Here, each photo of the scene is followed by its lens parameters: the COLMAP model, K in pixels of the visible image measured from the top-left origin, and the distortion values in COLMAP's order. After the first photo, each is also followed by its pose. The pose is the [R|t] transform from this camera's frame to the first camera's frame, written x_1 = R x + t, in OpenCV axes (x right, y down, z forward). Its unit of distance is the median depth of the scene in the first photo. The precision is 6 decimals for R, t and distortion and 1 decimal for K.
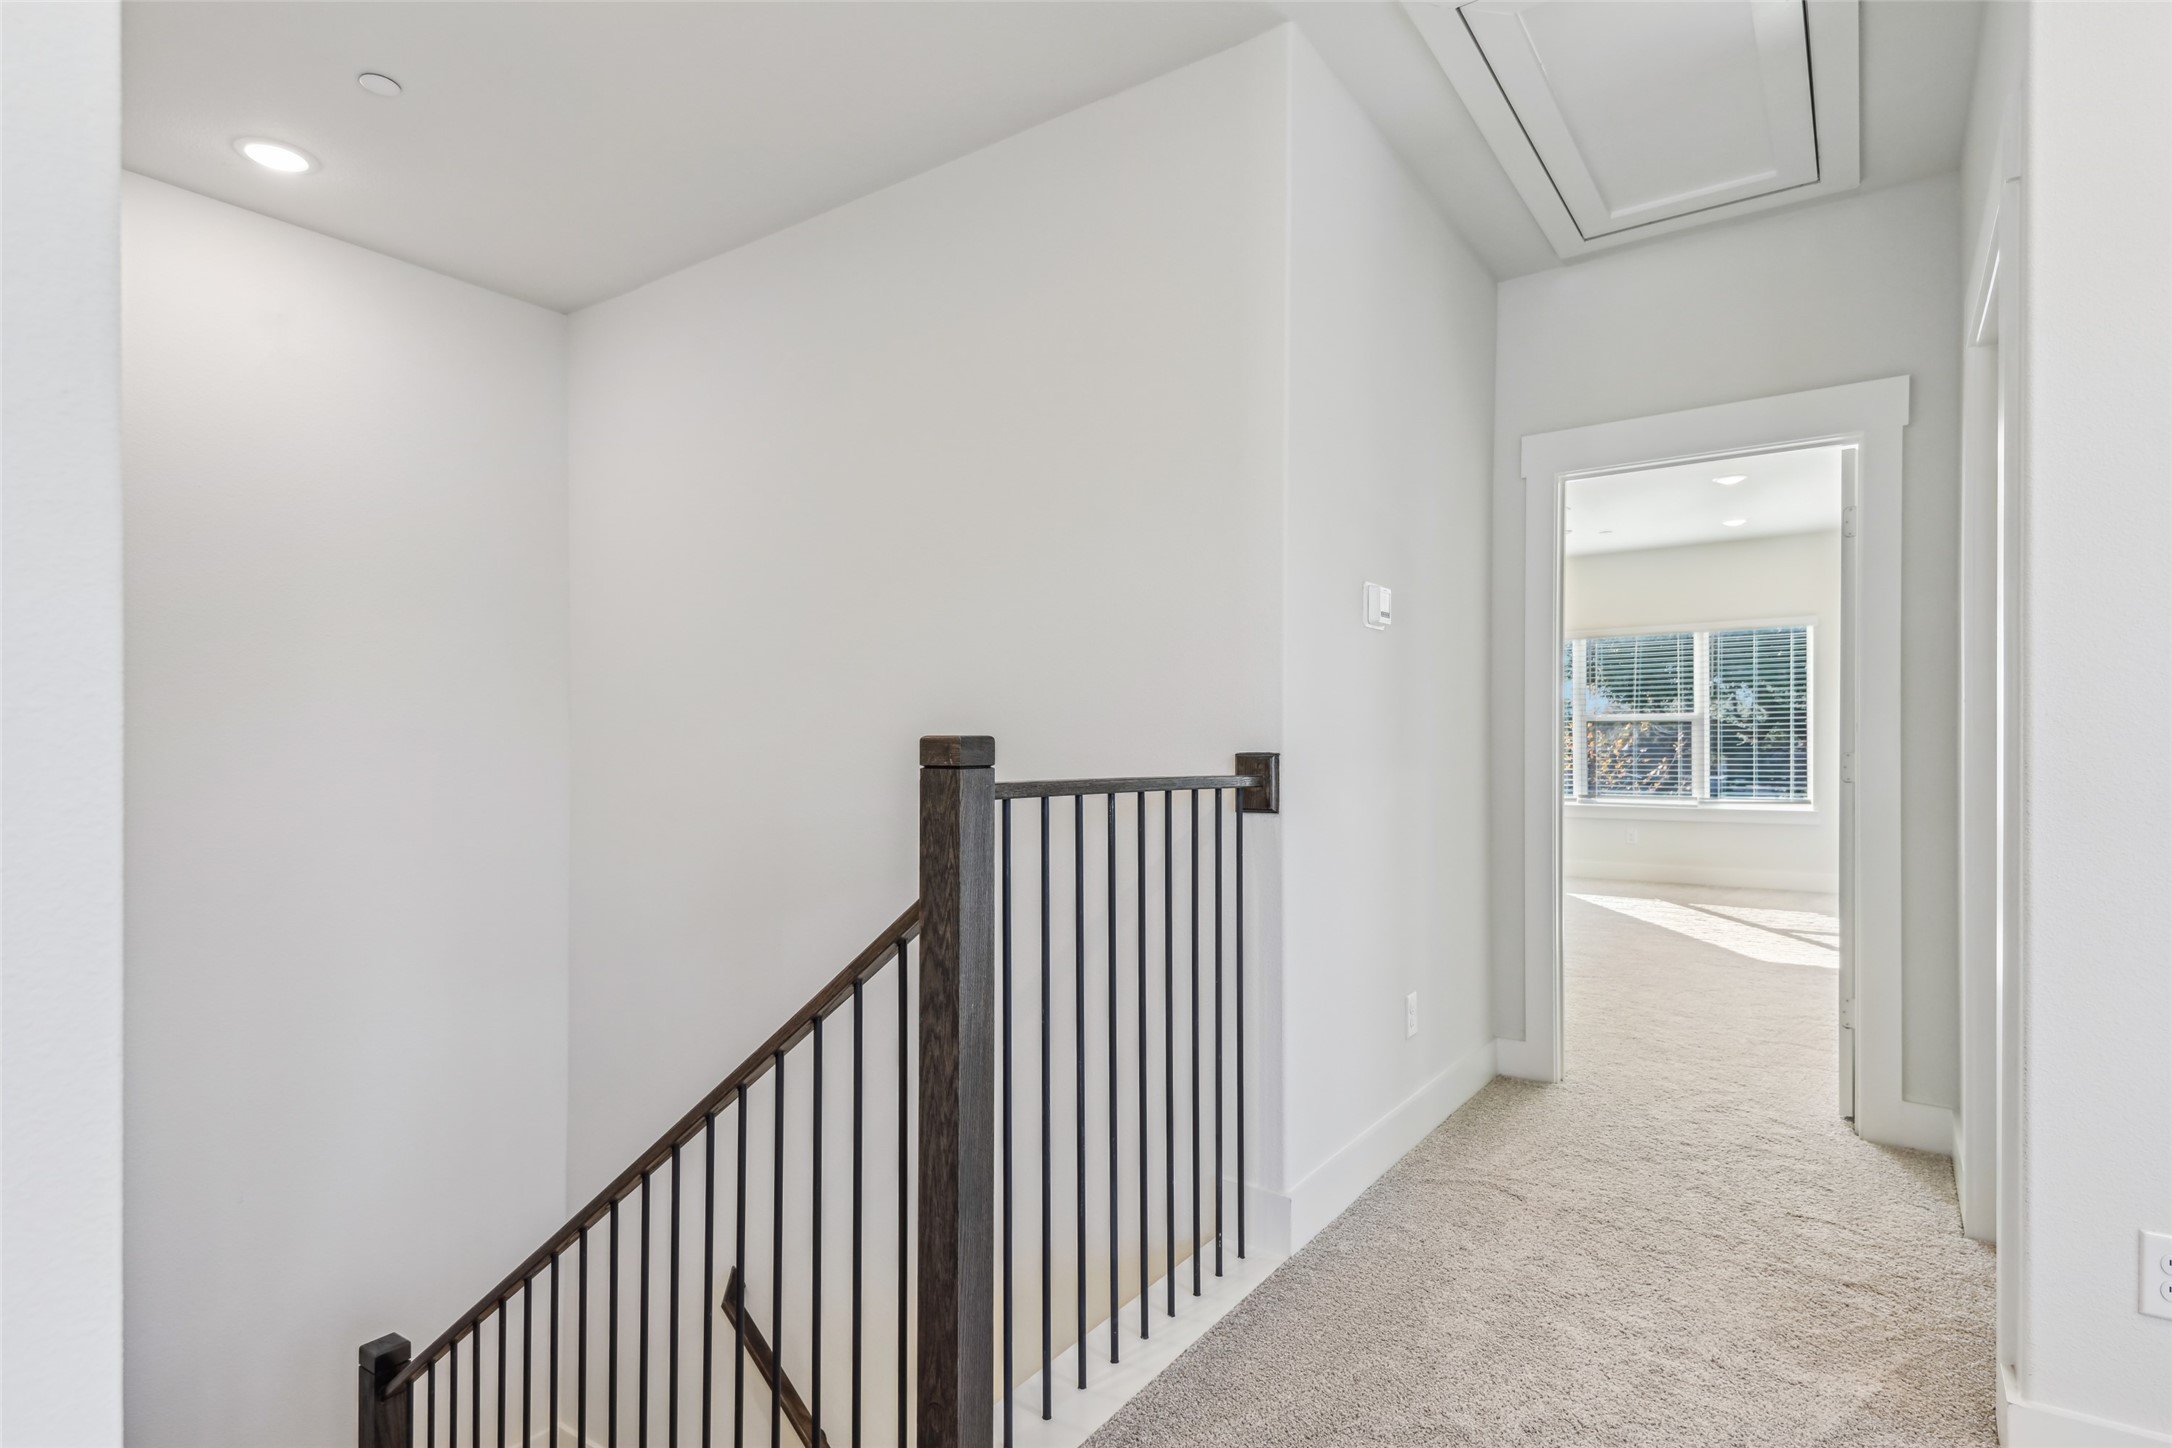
lens RADIAL K [[1066.3, 0, 1096.4], [0, 1066.3, 729.9], [0, 0, 1]] dist [0.057188, 0.000049]
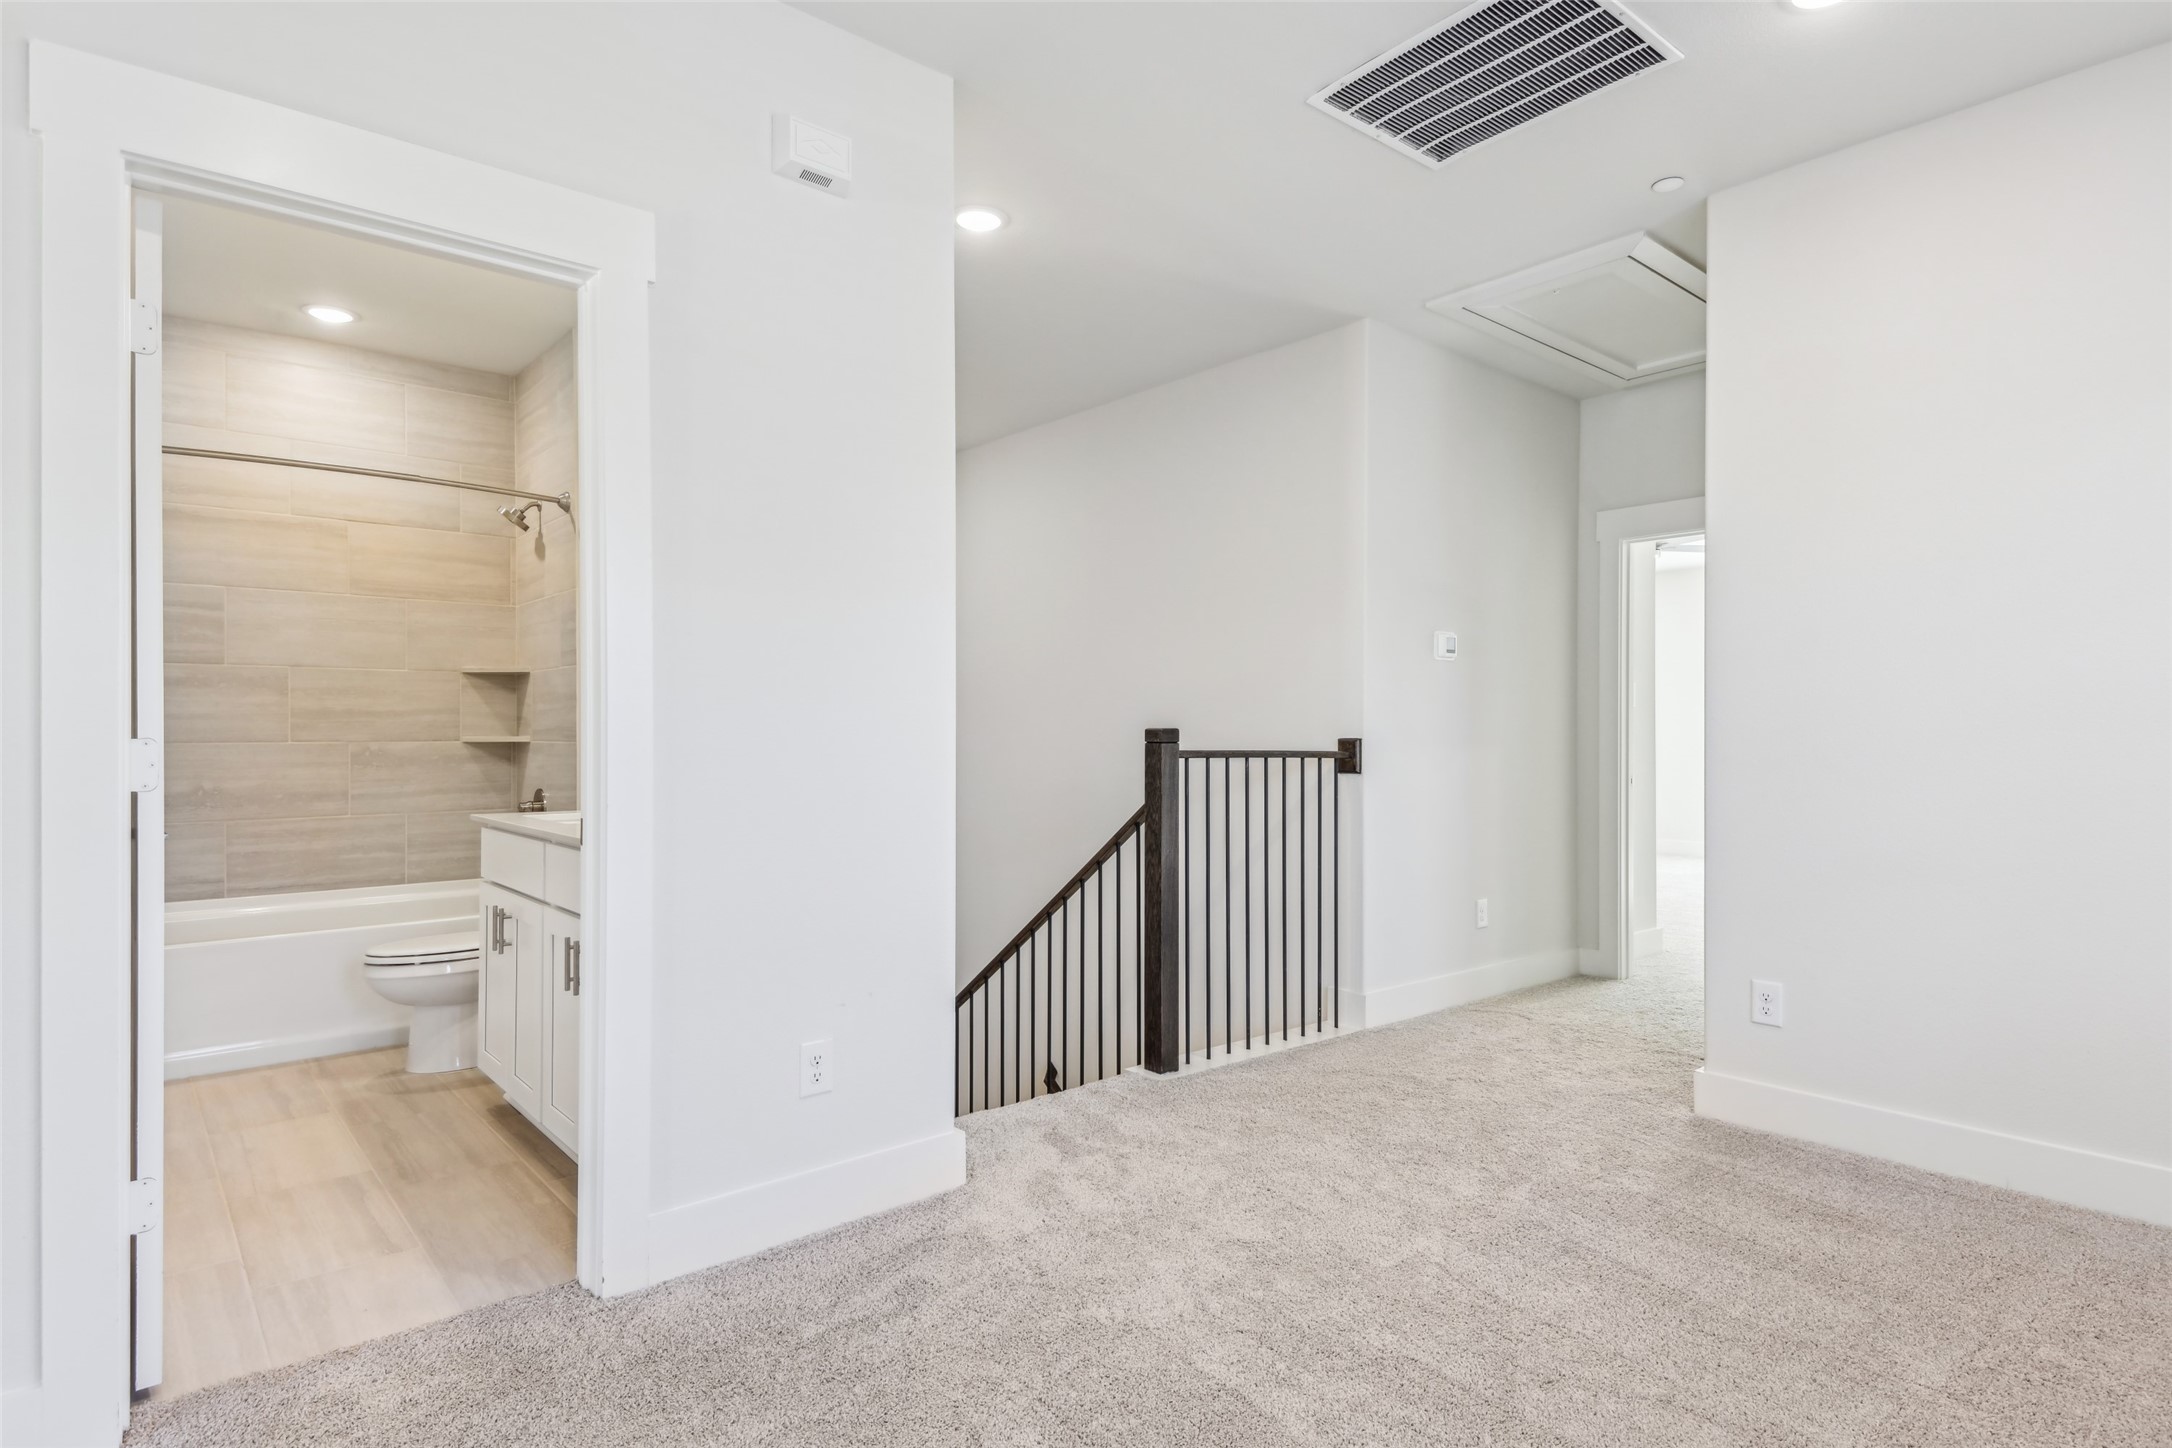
lens RADIAL K [[1131.7, 0, 1086.0], [0, 1131.7, 724.0], [0, 0, 1]] dist [0.000101, 0.000000]
pose [[0.963775, 0.002503, -0.266706, 0.286345], [-0.001441, 0.999990, 0.004179, -0.010086], [0.266714, -0.003644, 0.963769, -1.073069]]
